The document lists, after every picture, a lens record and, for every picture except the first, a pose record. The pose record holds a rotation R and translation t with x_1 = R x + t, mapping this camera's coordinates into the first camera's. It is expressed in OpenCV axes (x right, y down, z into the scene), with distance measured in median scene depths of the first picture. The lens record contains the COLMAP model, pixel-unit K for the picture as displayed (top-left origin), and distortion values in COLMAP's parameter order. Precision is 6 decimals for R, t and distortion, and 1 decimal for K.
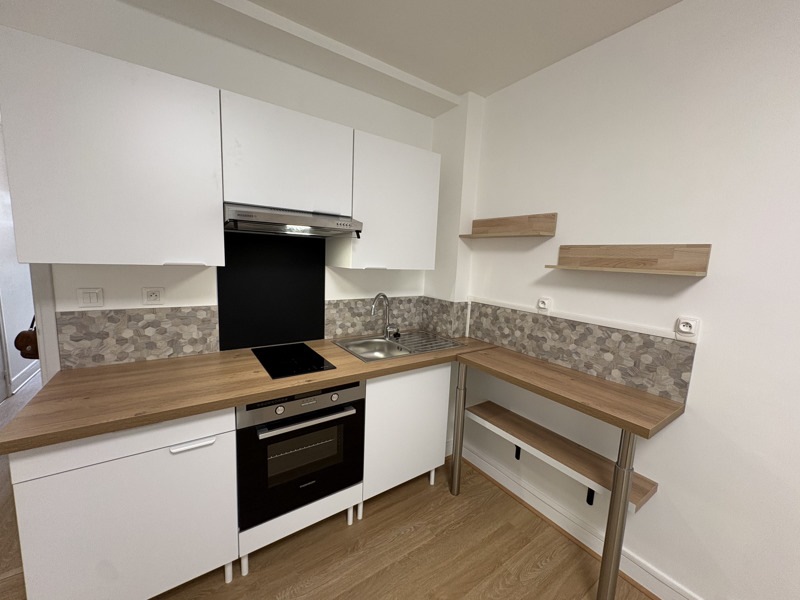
lens RADIAL K [[320.7, 0, 401.8], [0, 320.7, 300.1], [0, 0, 1]] dist [-0.001363, -0.000272]
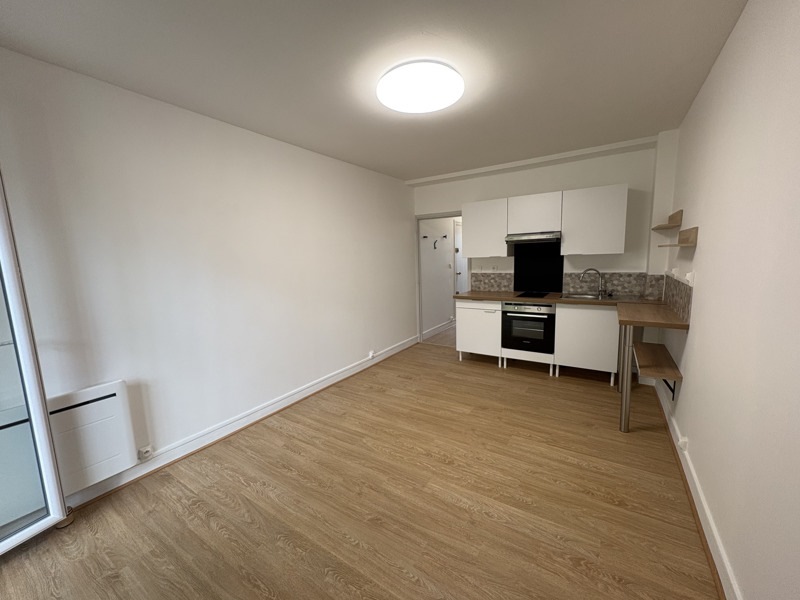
lens RADIAL K [[320.7, 0, 400.9], [0, 320.7, 300.5], [0, 0, 1]] dist [-0.001363, -0.000272]
pose [[0.370010, 0.066715, -0.926629, 1.199603], [-0.073157, 0.996413, 0.042527, 0.156389], [0.926143, 0.052054, 0.373563, -0.632185]]
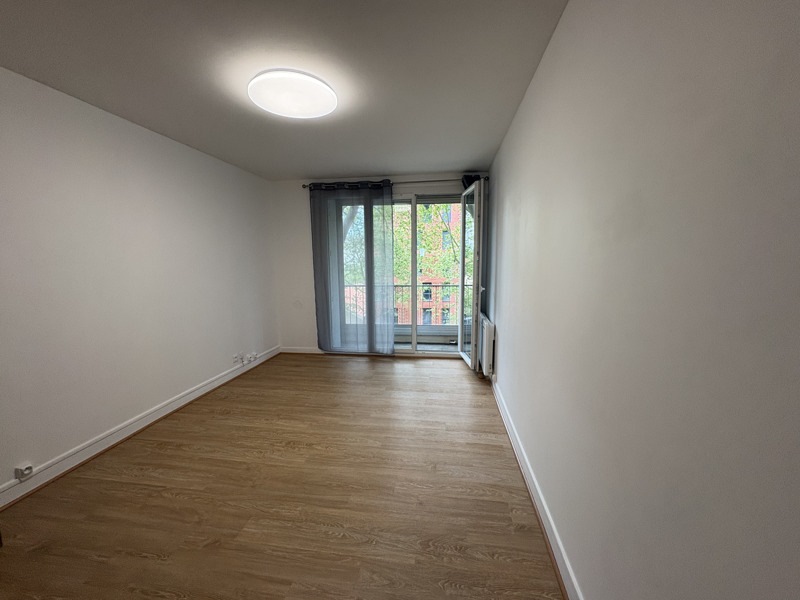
lens RADIAL K [[320.7, 0, 400.4], [0, 320.7, 300.4], [0, 0, 1]] dist [-0.001363, -0.000272]
pose [[-0.723968, -0.124966, 0.678420, -1.470889], [0.067333, 0.965958, 0.249784, -0.139678], [-0.686540, 0.226515, -0.690908, 0.744440]]
